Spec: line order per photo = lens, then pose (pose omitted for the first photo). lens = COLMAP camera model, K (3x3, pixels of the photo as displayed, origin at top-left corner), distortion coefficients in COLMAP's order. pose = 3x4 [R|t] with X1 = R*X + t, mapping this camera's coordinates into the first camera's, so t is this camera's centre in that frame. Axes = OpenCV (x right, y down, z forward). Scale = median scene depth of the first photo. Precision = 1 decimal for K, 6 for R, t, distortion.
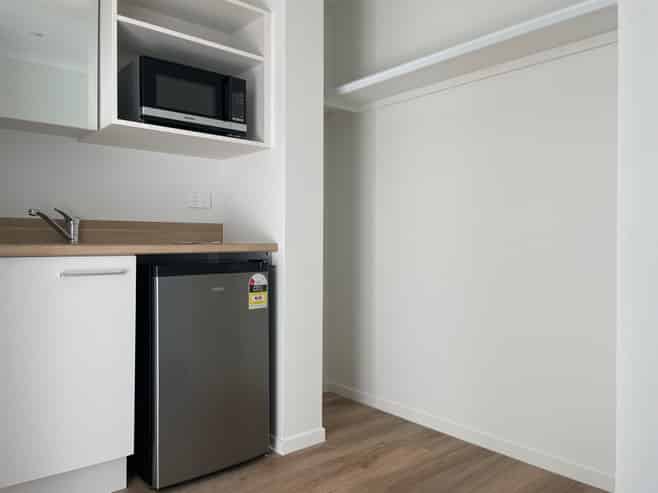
lens RADIAL K [[499.8, 0, 329.0], [0, 499.8, 246.5], [0, 0, 1]] dist [0.007115, 0.000296]
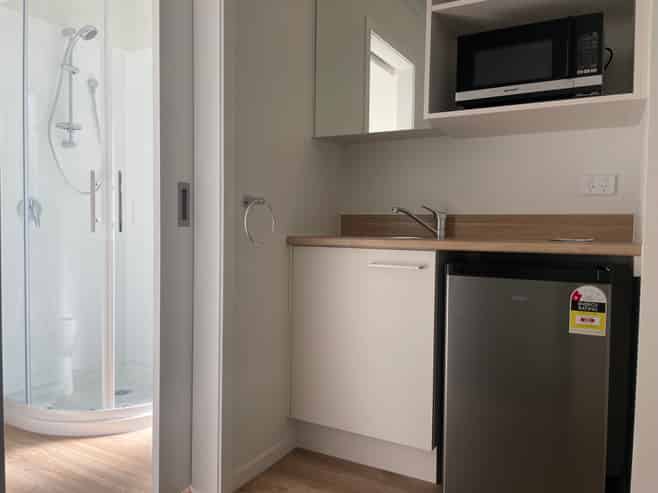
lens RADIAL K [[499.8, 0, 329.0], [0, 499.8, 246.5], [0, 0, 1]] dist [0.007115, 0.000296]
pose [[0.340887, 0.037607, -0.939352, 0.398045], [-0.023568, 0.999227, 0.031451, -0.014451], [0.939809, 0.011417, 0.341510, 0.419286]]
